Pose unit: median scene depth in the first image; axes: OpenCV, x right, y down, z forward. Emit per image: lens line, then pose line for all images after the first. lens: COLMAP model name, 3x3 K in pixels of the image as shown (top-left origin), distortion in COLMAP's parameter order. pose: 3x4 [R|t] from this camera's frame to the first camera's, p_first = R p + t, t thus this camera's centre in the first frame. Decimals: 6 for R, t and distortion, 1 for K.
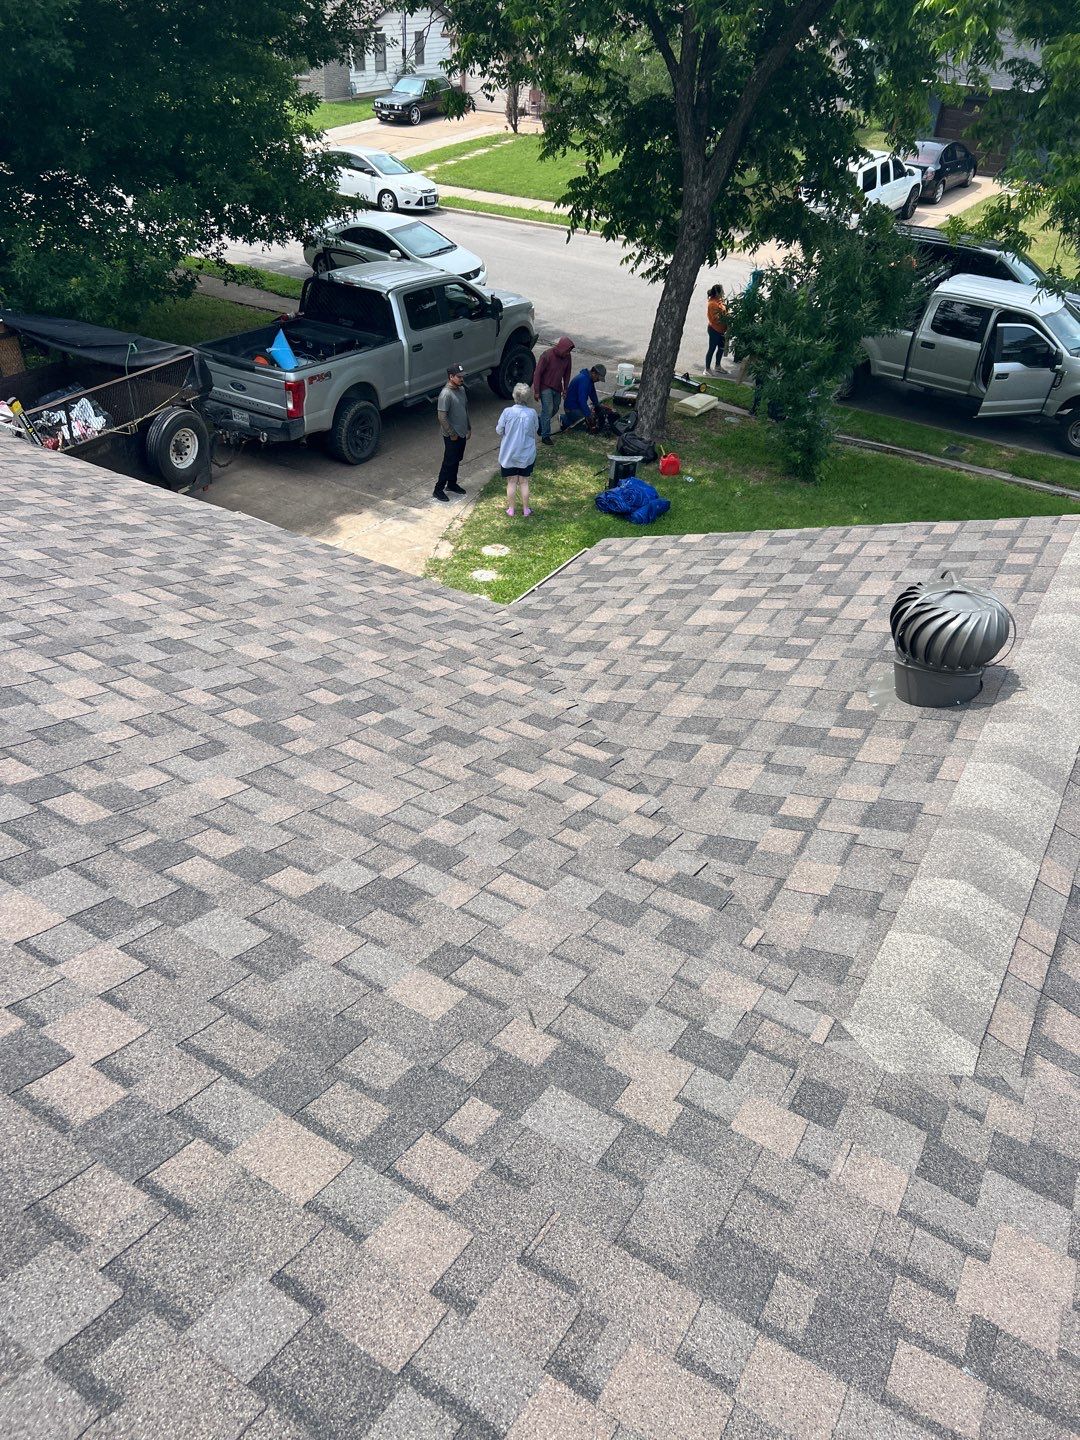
lens RADIAL K [[1064.7, 0, 516.4], [0, 1064.7, 720.7], [0, 0, 1]] dist [0.060712, -0.047769]
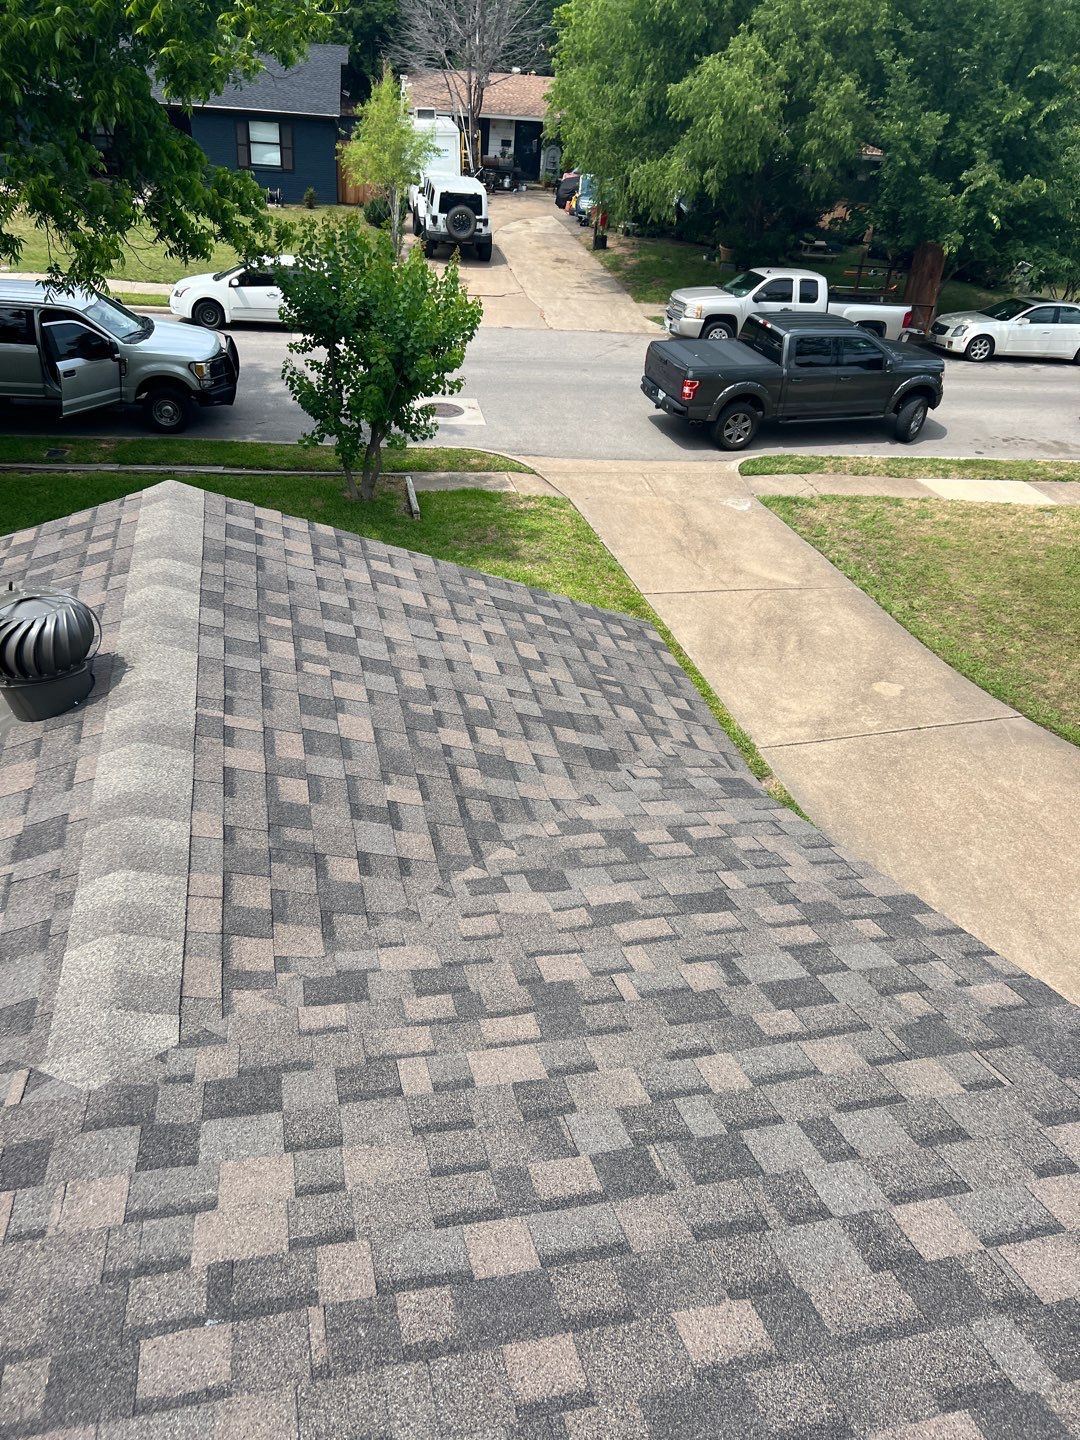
lens RADIAL K [[1064.7, 0, 516.4], [0, 1064.7, 720.7], [0, 0, 1]] dist [0.060712, -0.047769]
pose [[0.737438, -0.374409, 0.562142, 0.151108], [0.375296, 0.919125, 0.119847, 0.033322], [-0.561550, 0.122589, 0.818311, -0.043934]]
